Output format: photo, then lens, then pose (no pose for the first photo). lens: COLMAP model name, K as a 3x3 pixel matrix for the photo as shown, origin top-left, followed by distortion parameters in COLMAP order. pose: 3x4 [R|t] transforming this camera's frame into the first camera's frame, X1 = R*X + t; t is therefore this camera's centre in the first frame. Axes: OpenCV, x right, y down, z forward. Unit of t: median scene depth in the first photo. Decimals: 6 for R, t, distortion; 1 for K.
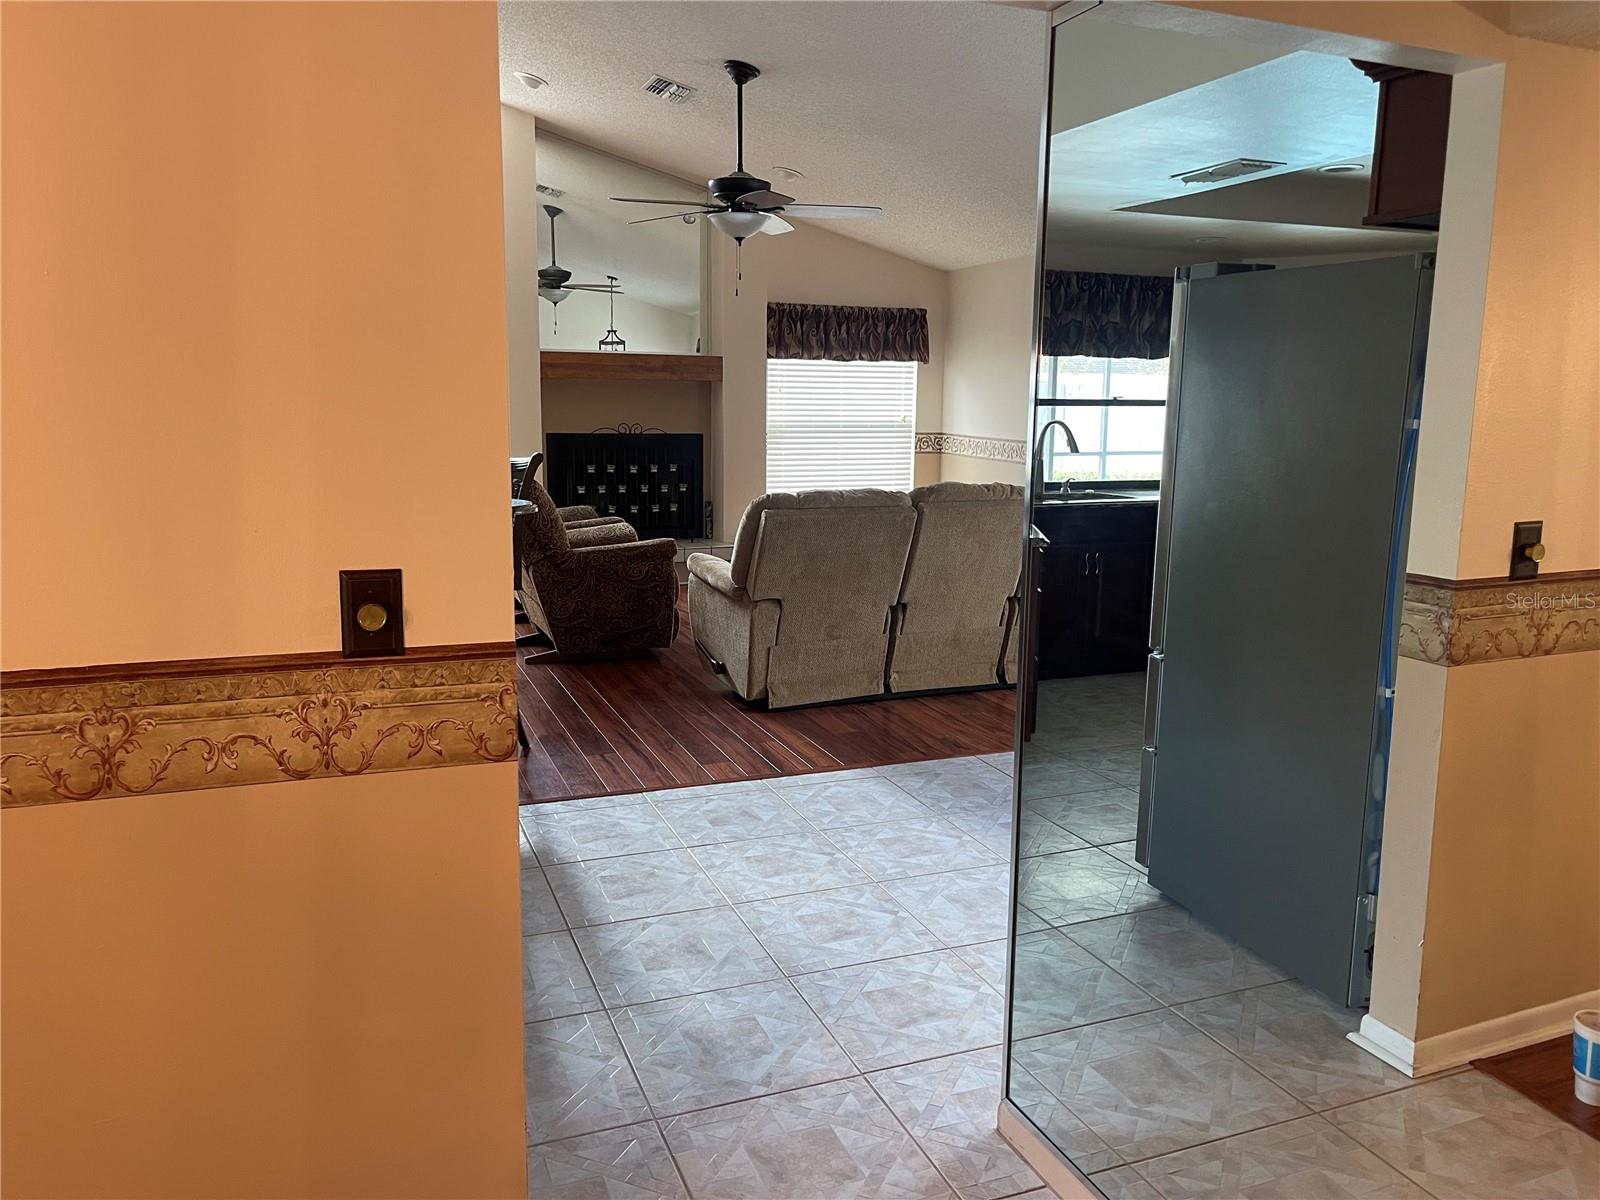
lens RADIAL K [[1215.3, 0, 798.5], [0, 1215.3, 605.1], [0, 0, 1]] dist [0.053470, -0.068000]
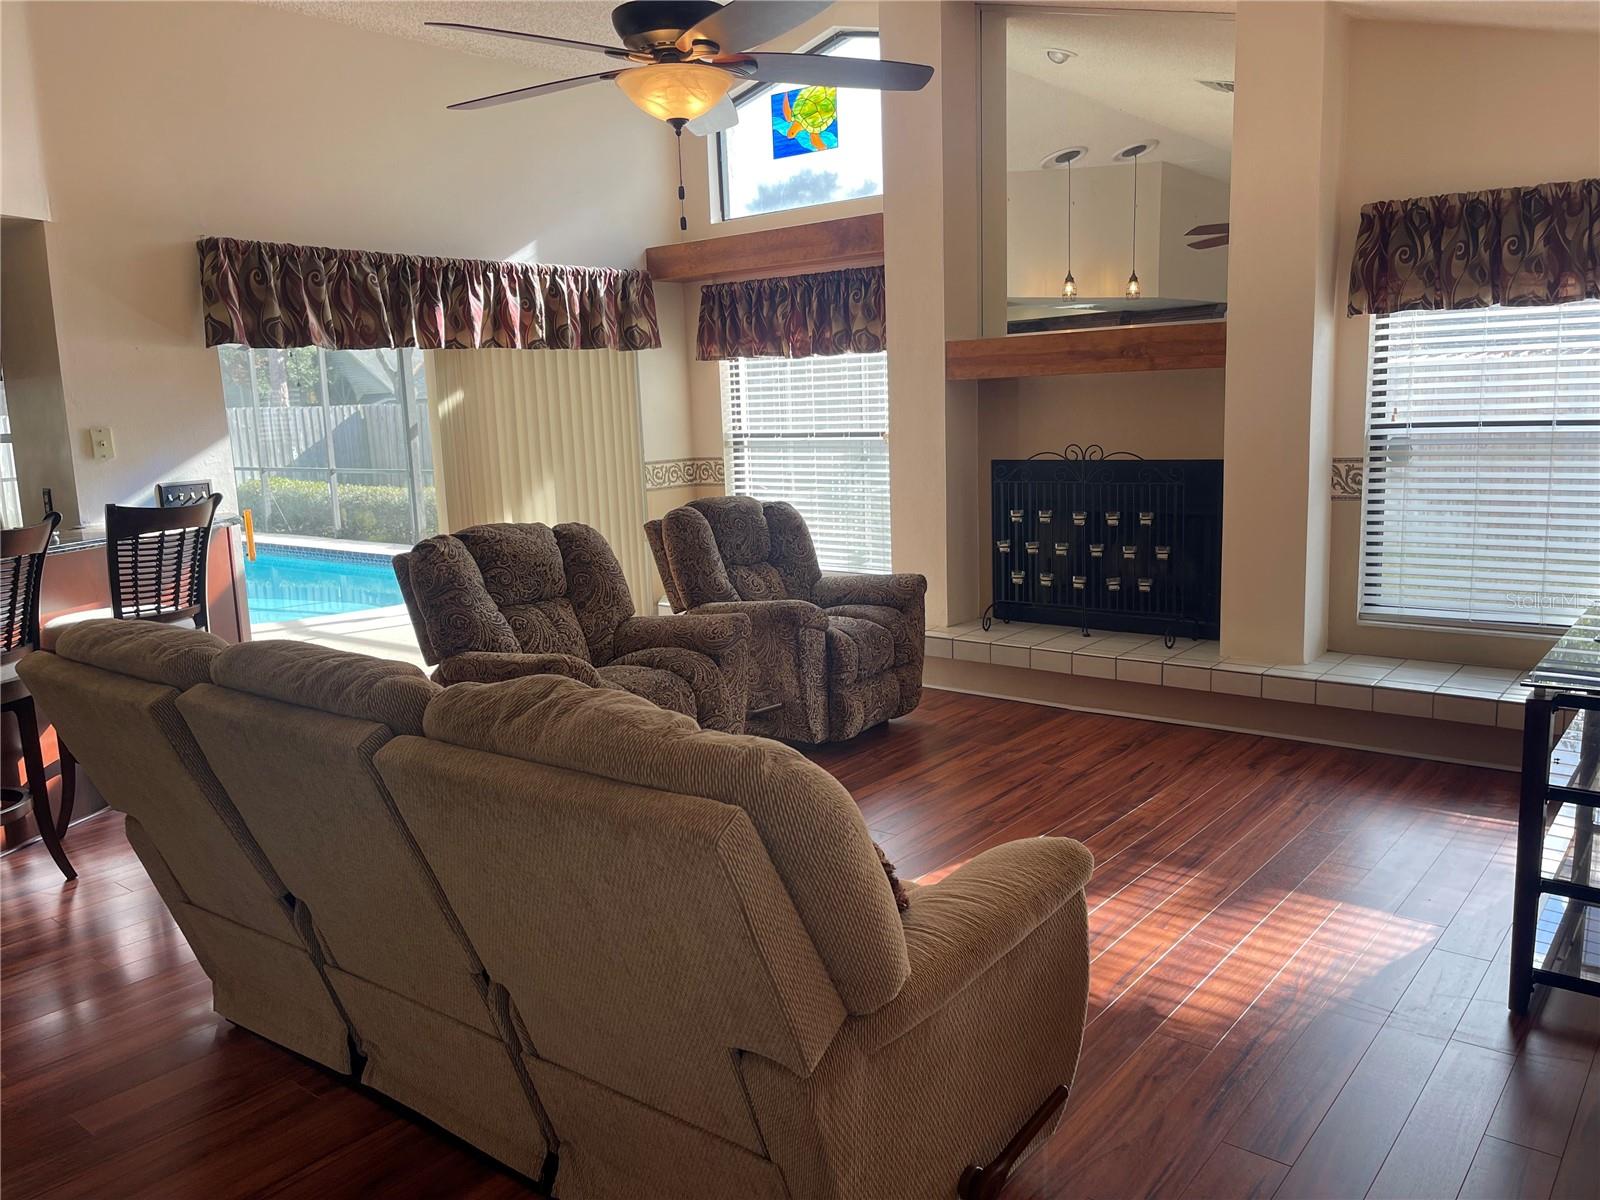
lens RADIAL K [[1215.3, 0, 799.2], [0, 1215.3, 614.9], [0, 0, 1]] dist [0.053470, -0.068000]
pose [[0.480760, 0.118003, -0.868876, 0.524830], [-0.114057, 0.990900, 0.071466, -0.140052], [0.869403, 0.064743, 0.489844, 0.881996]]
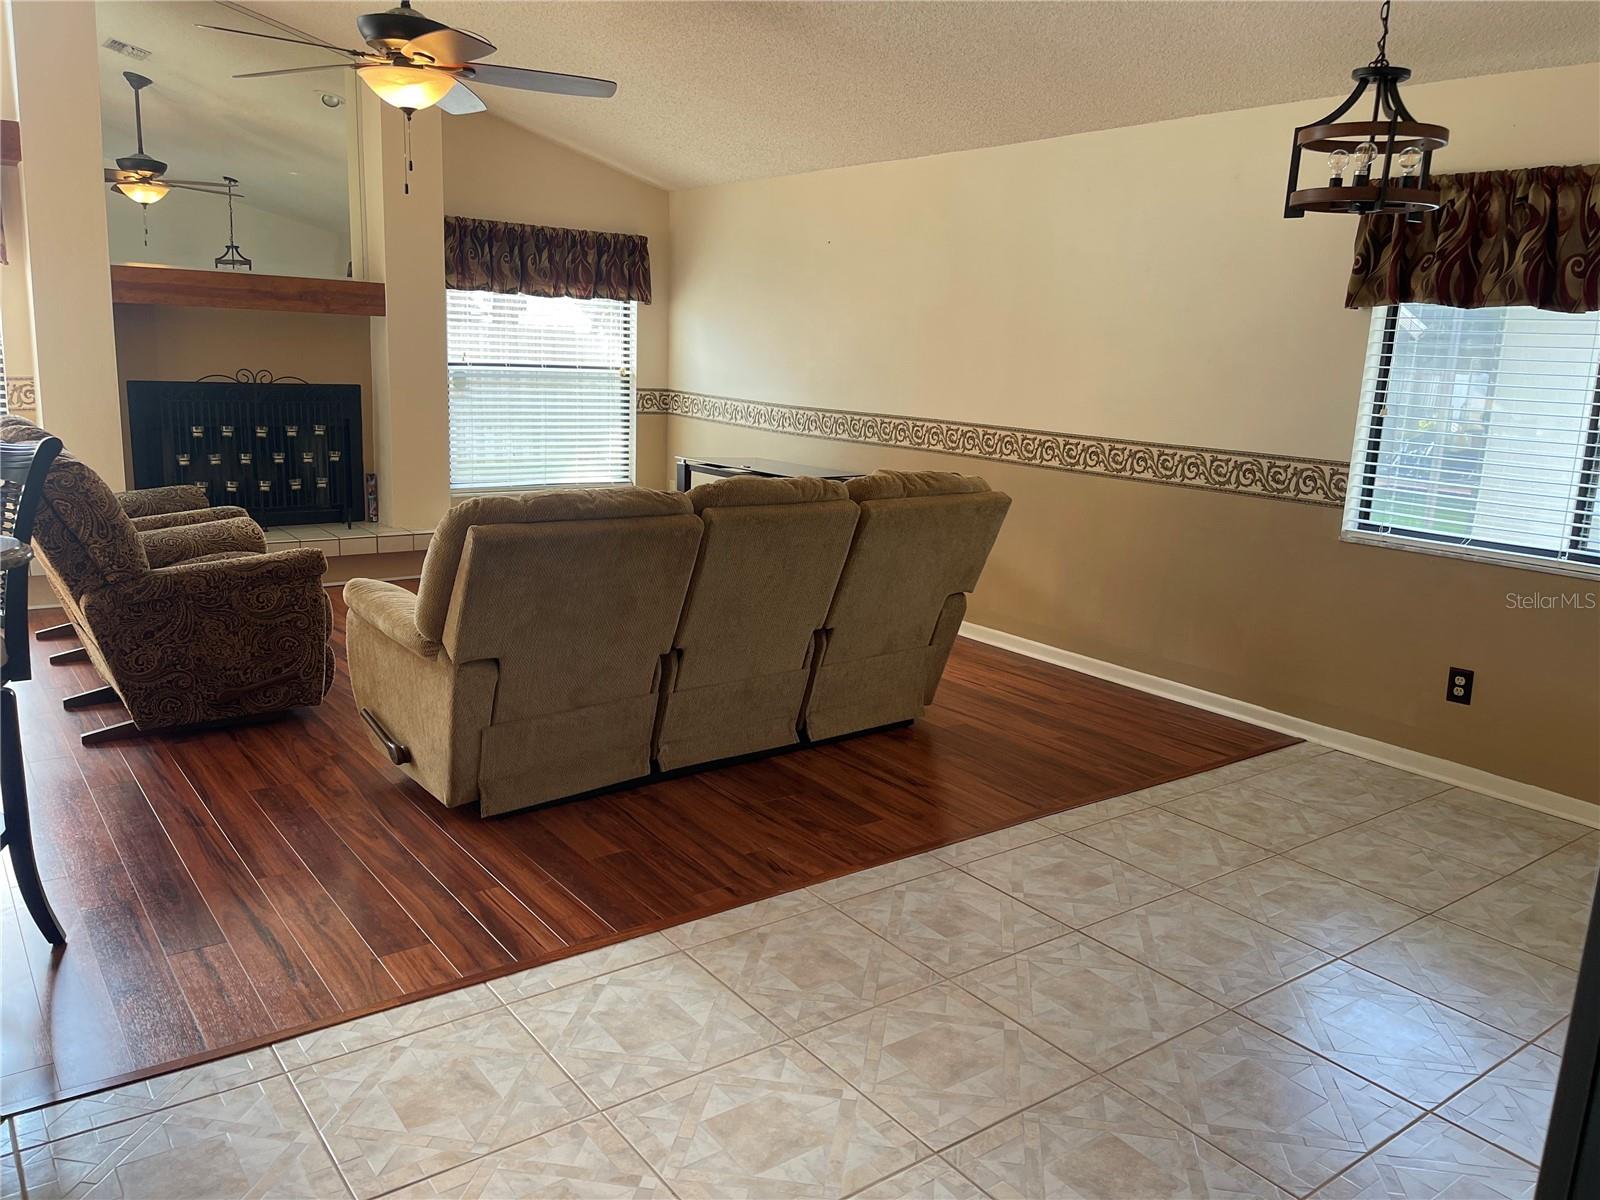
lens RADIAL K [[1215.3, 0, 814.8], [0, 1215.3, 596.7], [0, 0, 1]] dist [0.053470, -0.068000]
pose [[0.962320, -0.028058, 0.270469, -0.025050], [0.017625, 0.999007, 0.040929, -0.055890], [-0.271349, -0.034620, 0.961858, 0.291898]]
